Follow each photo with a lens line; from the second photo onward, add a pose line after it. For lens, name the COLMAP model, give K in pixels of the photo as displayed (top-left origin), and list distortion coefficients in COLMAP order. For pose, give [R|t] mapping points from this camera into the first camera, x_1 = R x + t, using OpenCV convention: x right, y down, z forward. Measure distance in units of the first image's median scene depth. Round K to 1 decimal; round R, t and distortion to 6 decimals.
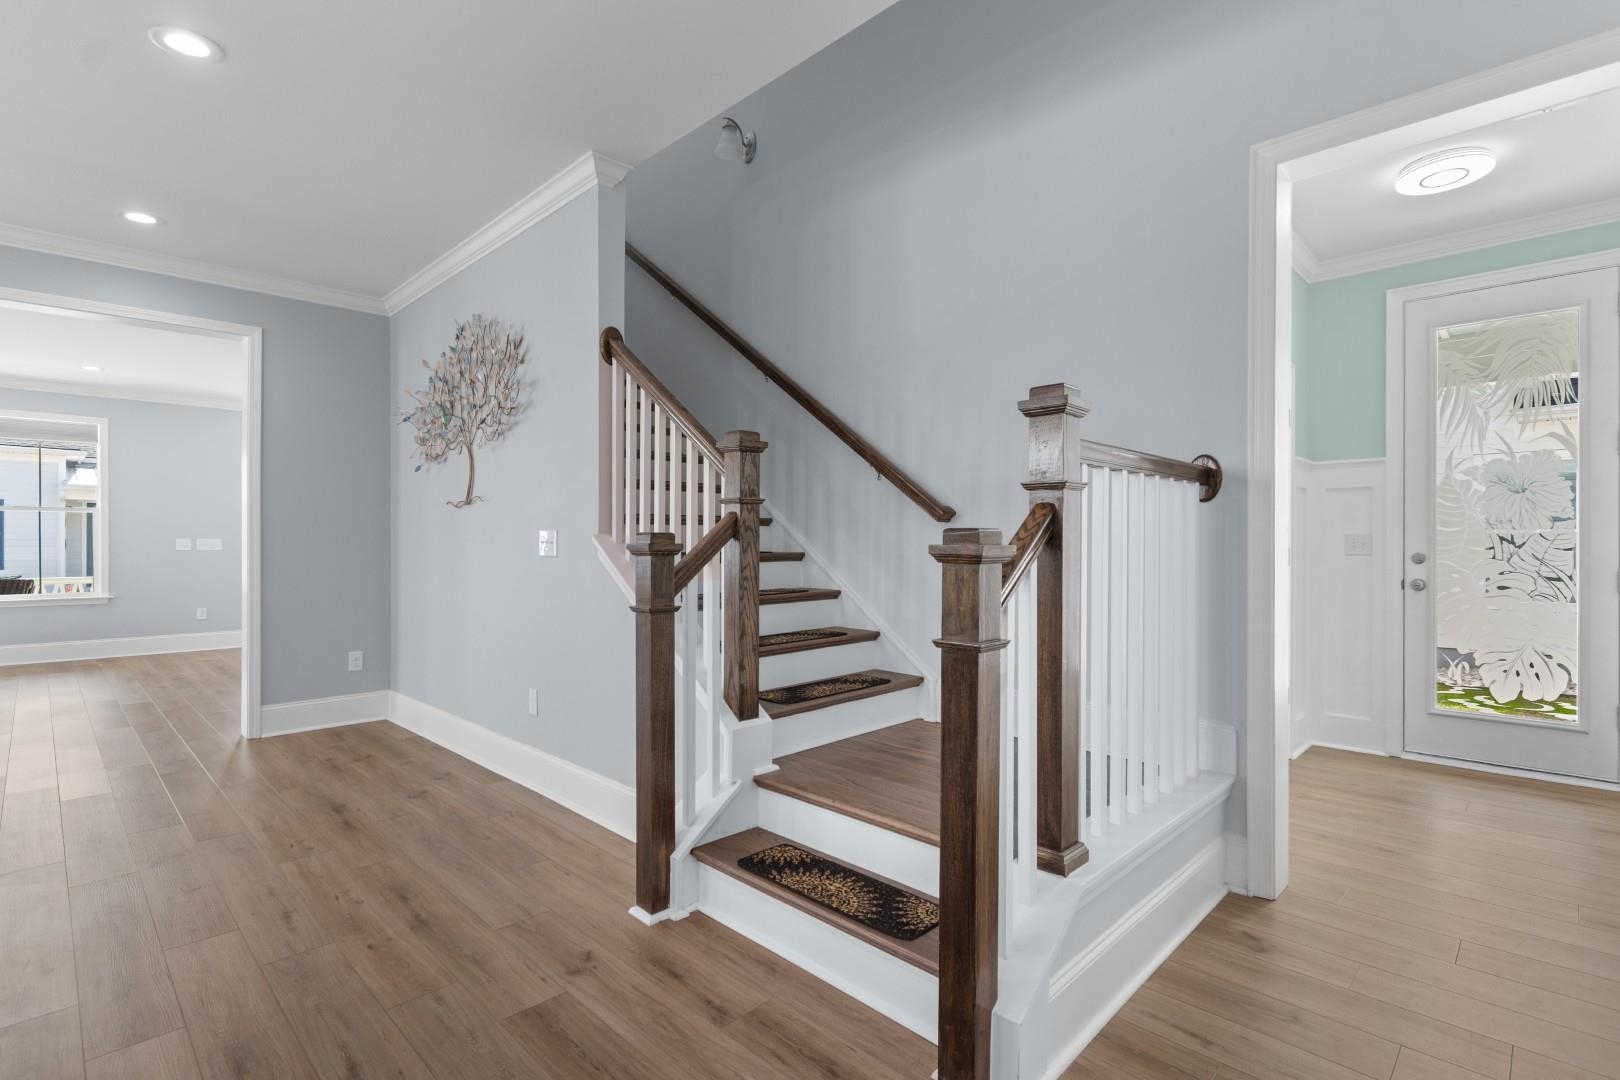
lens RADIAL K [[763.7, 0, 806.7], [0, 763.7, 547.2], [0, 0, 1]] dist [-0.000151, -0.003395]
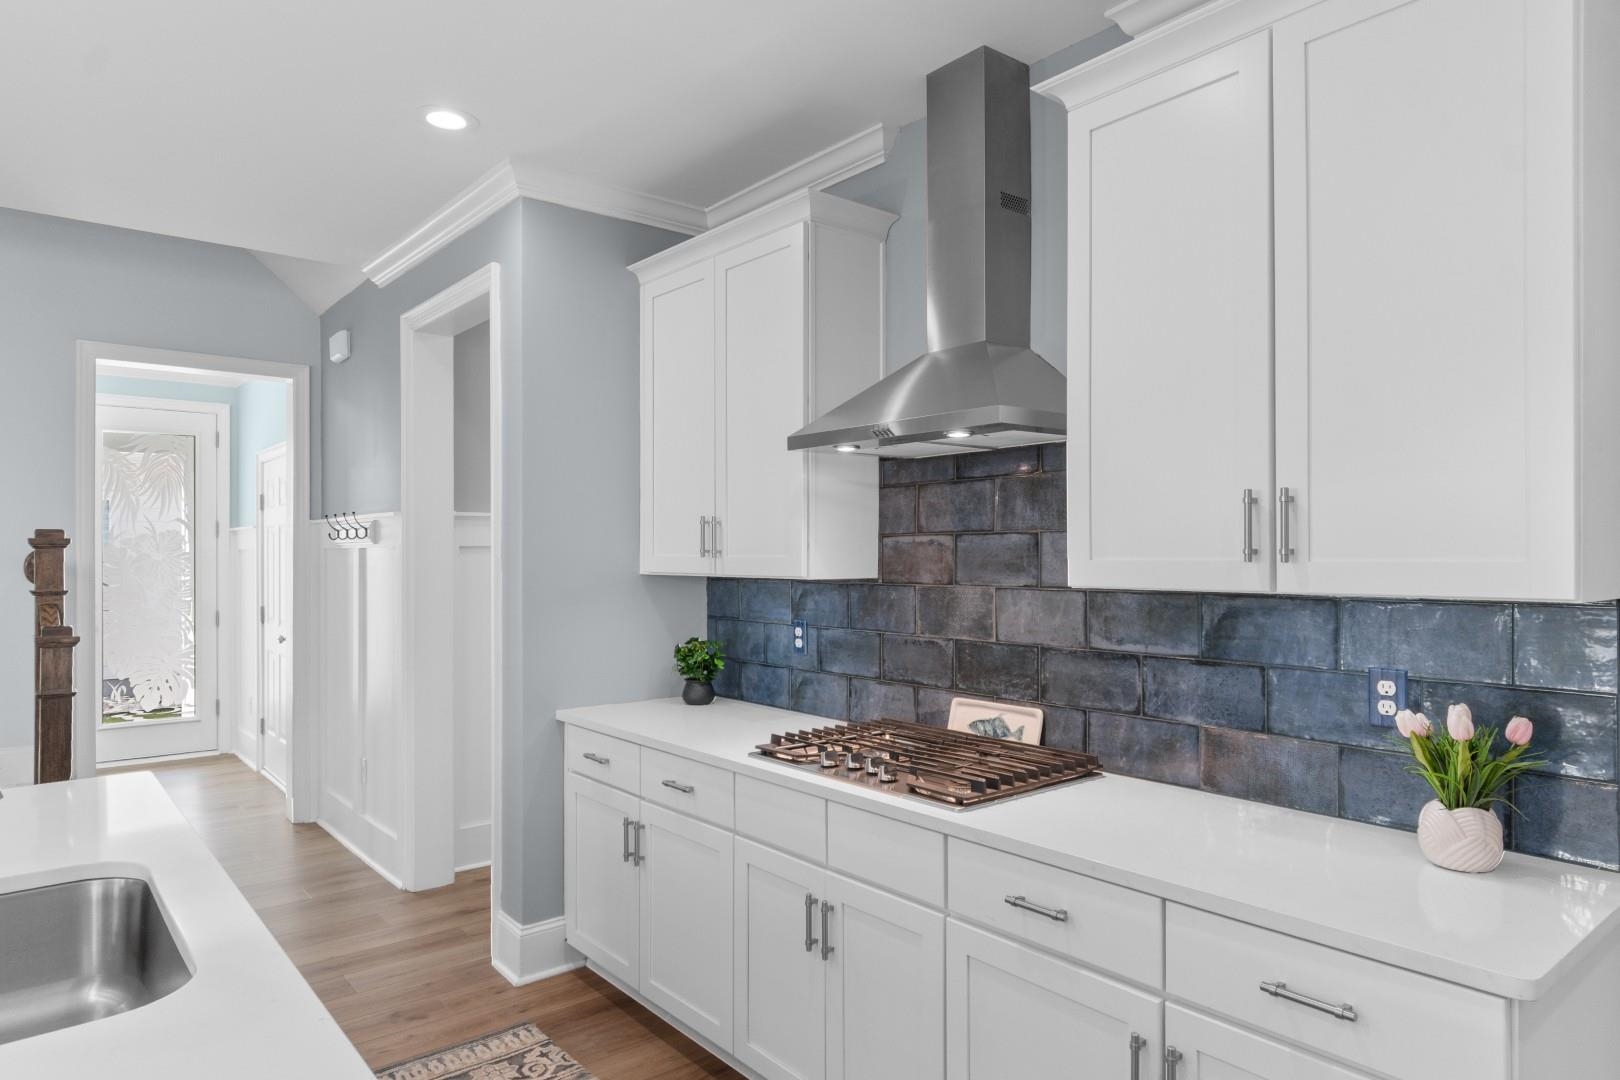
lens RADIAL K [[986.9, 0, 803.8], [0, 986.9, 560.2], [0, 0, 1]] dist [-0.000020, -0.000388]
pose [[0.102716, -0.004311, 0.994701, -0.764136], [0.004690, 0.999982, 0.003850, -0.073351], [-0.994700, 0.004270, 0.102735, -0.372715]]
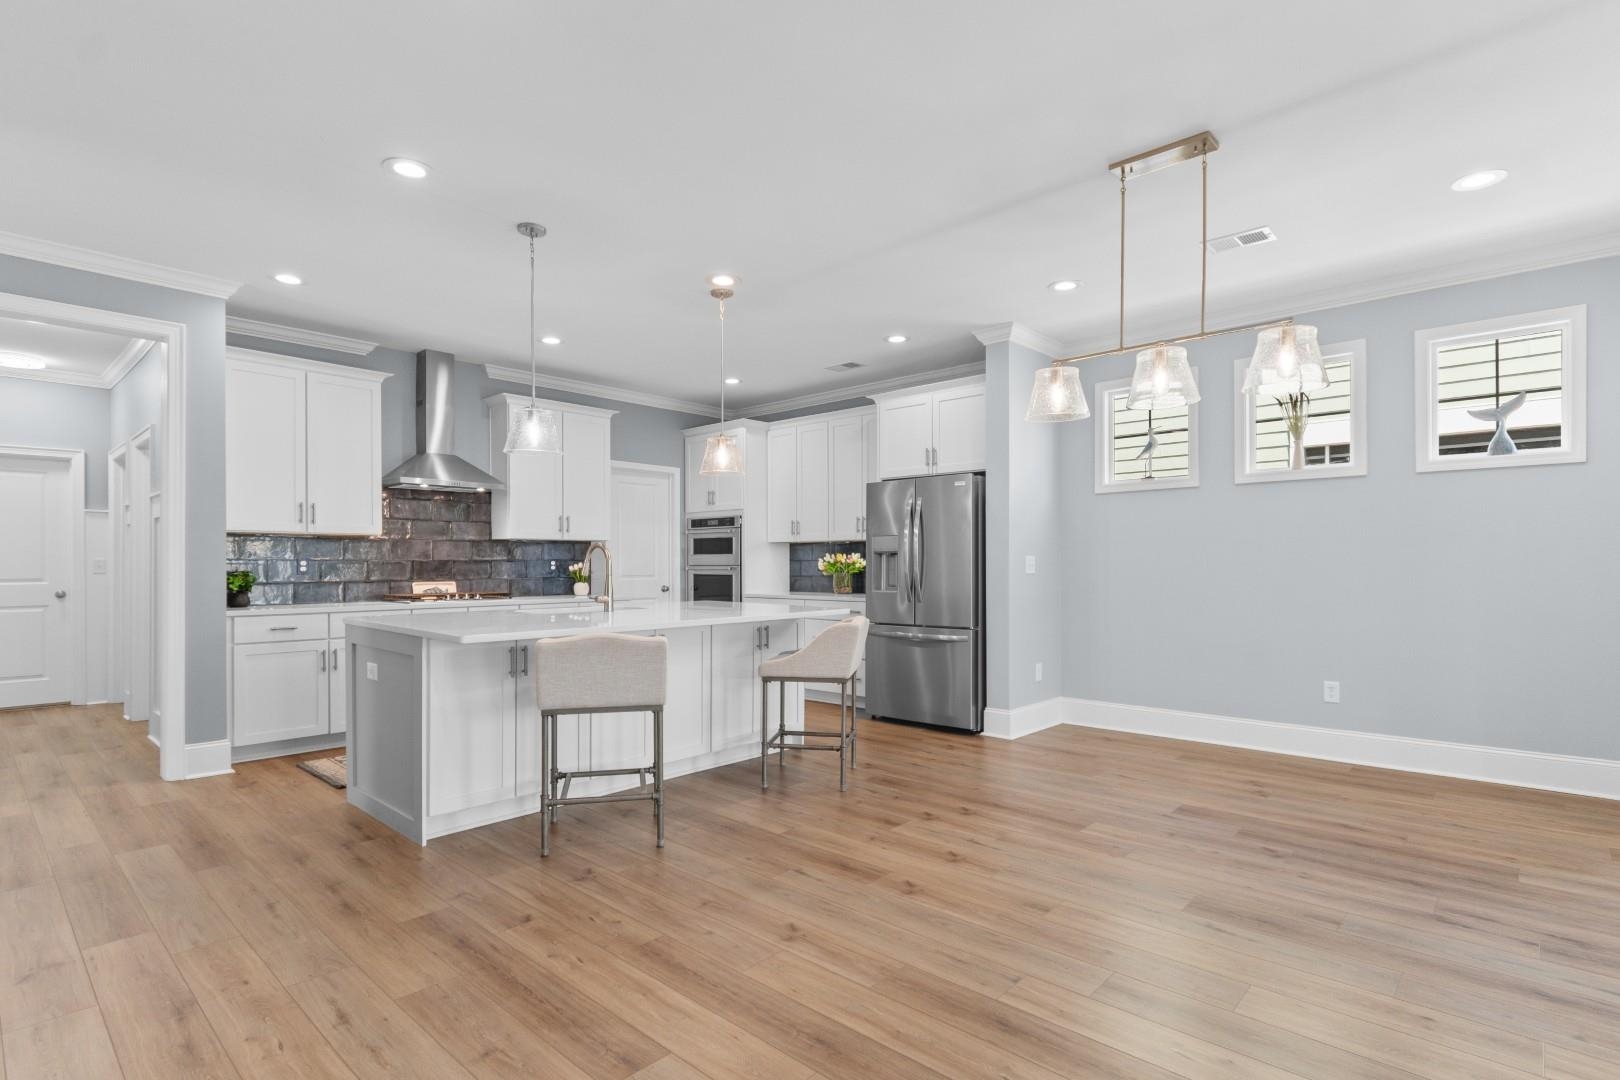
lens RADIAL K [[801.9, 0, 810.7], [0, 801.9, 556.1], [0, 0, 1]] dist [-0.004953, 0.000842]
pose [[-0.999491, 0.001457, -0.031869, -0.740149], [0.001694, 0.999971, -0.007411, -0.004818], [0.031857, -0.007461, -0.999465, 1.201746]]
